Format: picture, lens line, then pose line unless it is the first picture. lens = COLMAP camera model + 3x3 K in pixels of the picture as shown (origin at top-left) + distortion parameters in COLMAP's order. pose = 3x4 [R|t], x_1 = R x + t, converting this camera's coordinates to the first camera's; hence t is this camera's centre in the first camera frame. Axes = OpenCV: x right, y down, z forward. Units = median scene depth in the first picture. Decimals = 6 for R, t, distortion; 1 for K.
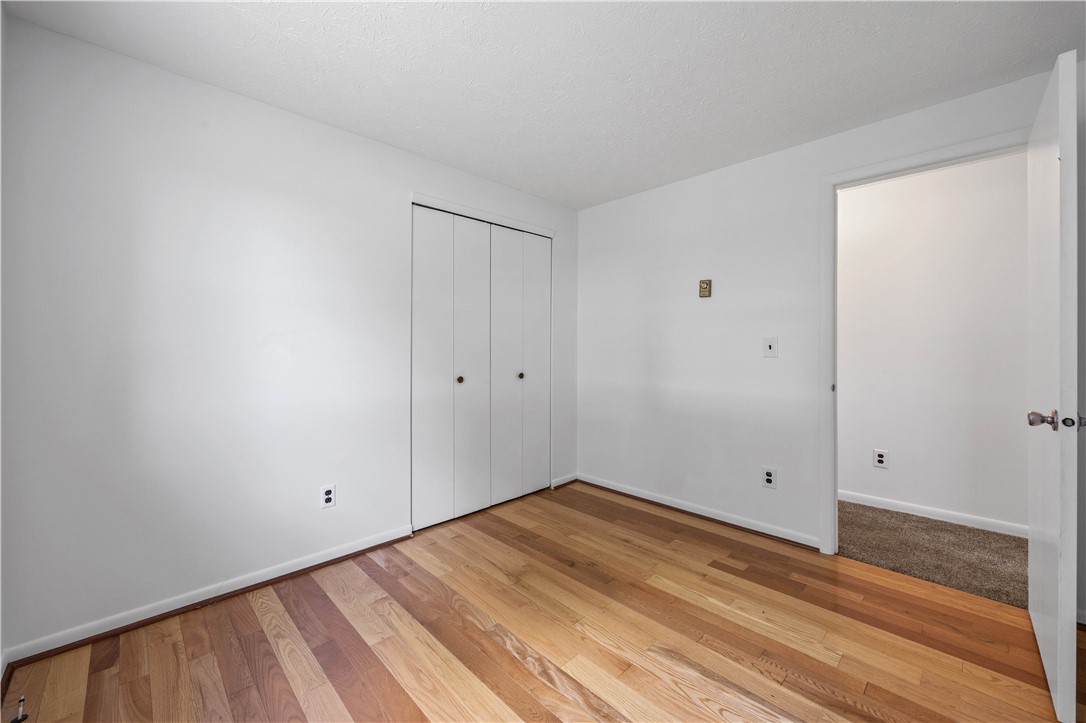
lens RADIAL K [[424.6, 0, 548.6], [0, 424.6, 343.9], [0, 0, 1]] dist [-0.001300, 0.000405]
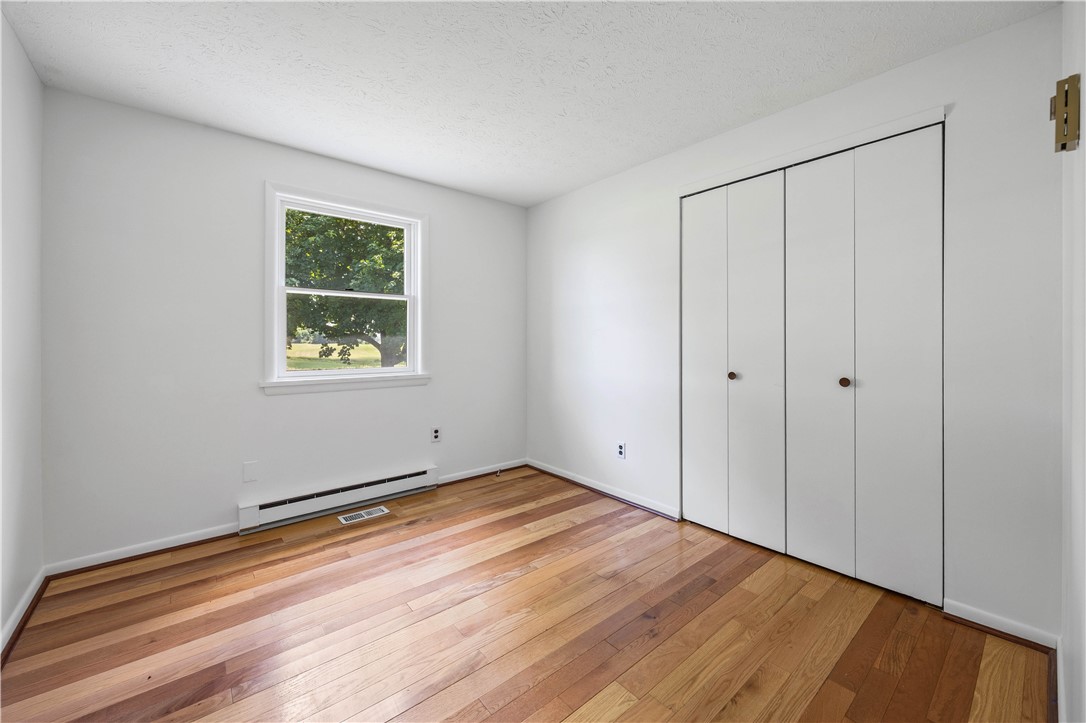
lens RADIAL K [[424.6, 0, 548.6], [0, 424.6, 343.9], [0, 0, 1]] dist [-0.001300, 0.000405]
pose [[-0.067757, 0.004100, -0.997693, 0.834853], [0.010309, 0.999941, 0.003409, 0.017418], [0.997649, -0.010054, -0.067796, 0.870574]]
